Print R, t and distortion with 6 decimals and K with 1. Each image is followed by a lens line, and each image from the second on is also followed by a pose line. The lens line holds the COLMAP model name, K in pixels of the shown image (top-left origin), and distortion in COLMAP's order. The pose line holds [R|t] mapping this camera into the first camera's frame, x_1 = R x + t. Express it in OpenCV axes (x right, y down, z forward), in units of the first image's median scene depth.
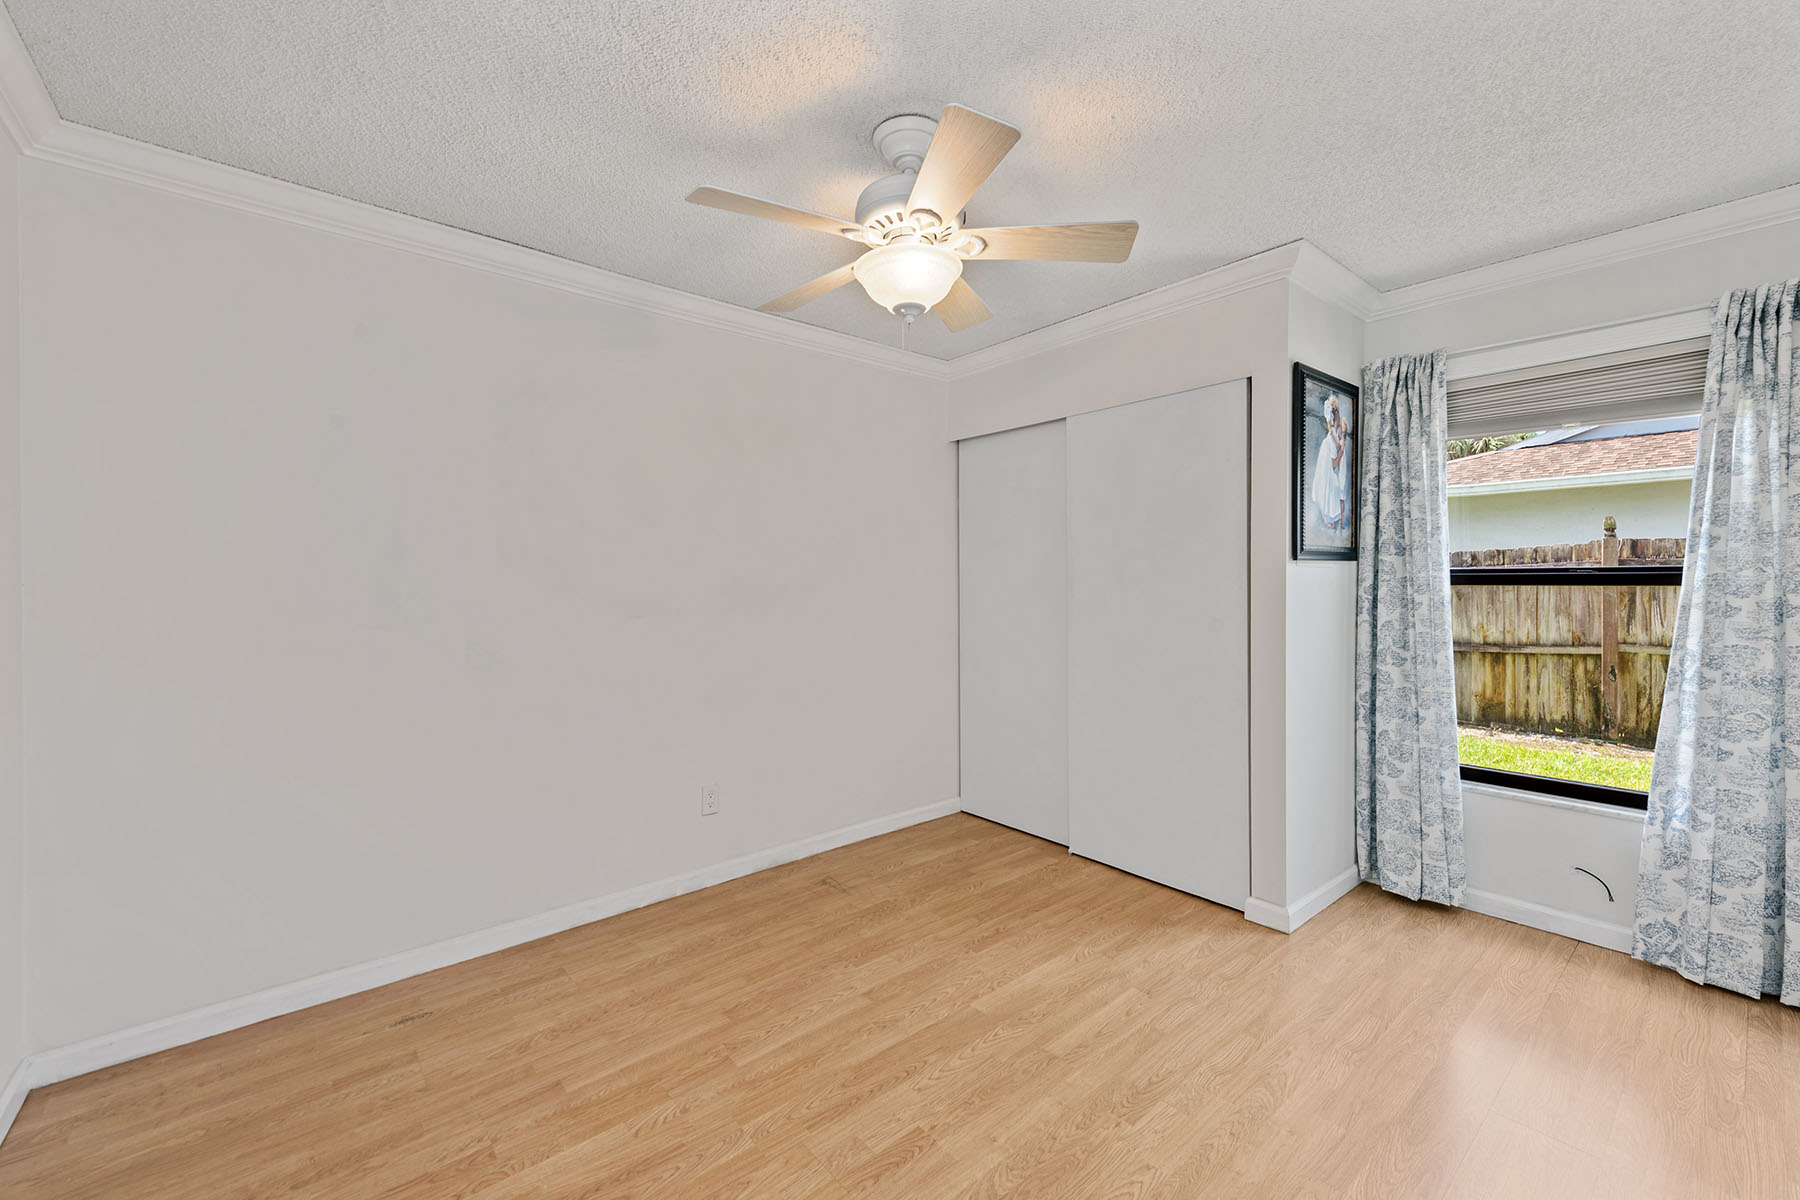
lens RADIAL K [[726.8, 0, 900.0], [0, 726.8, 600.0], [0, 0, 1]] dist [0.001302, 0.000181]
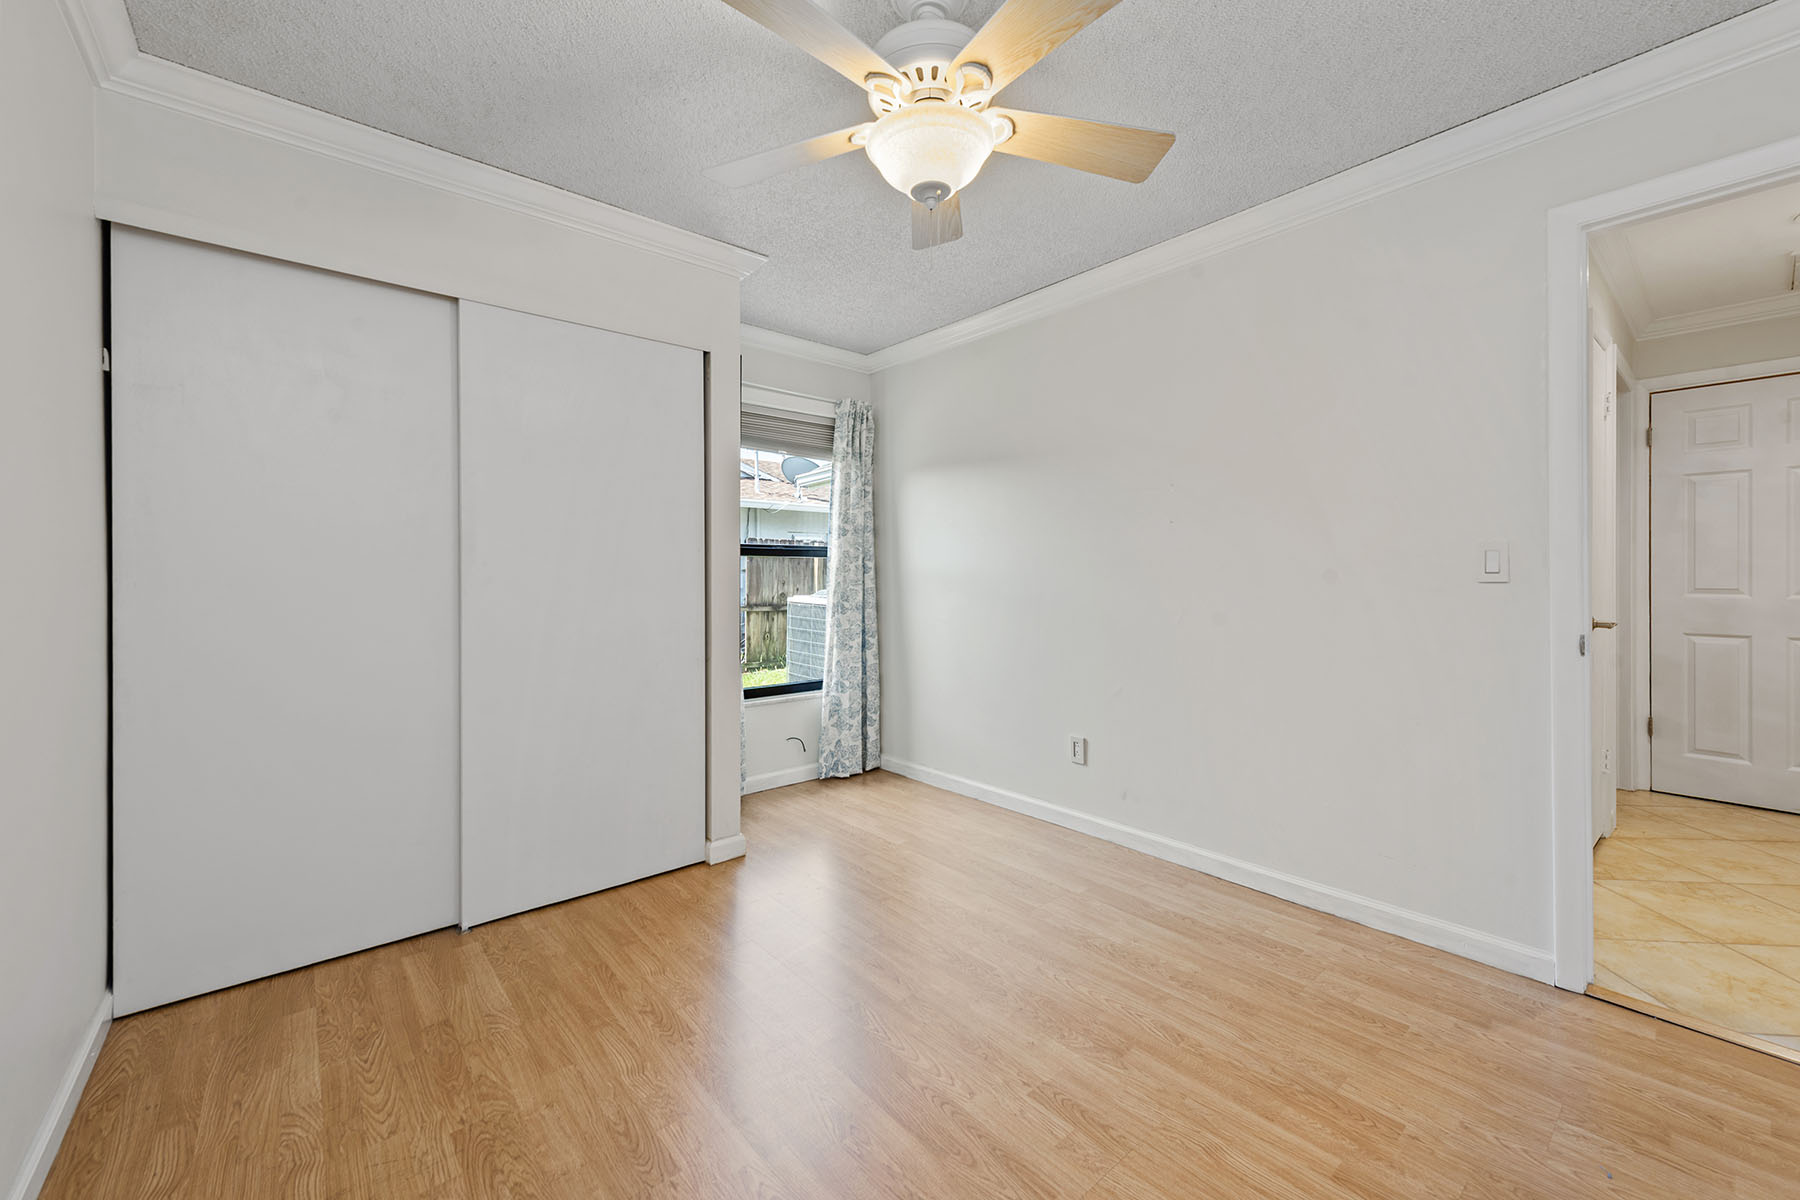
lens RADIAL K [[718.9, 0, 903.3], [0, 718.9, 581.1], [0, 0, 1]] dist [0.012462, -0.000332]
pose [[-0.004478, -0.009499, 0.999945, -0.580321], [0.026564, 0.999601, 0.009615, 0.023731], [-0.999637, 0.026606, -0.004224, 0.728157]]
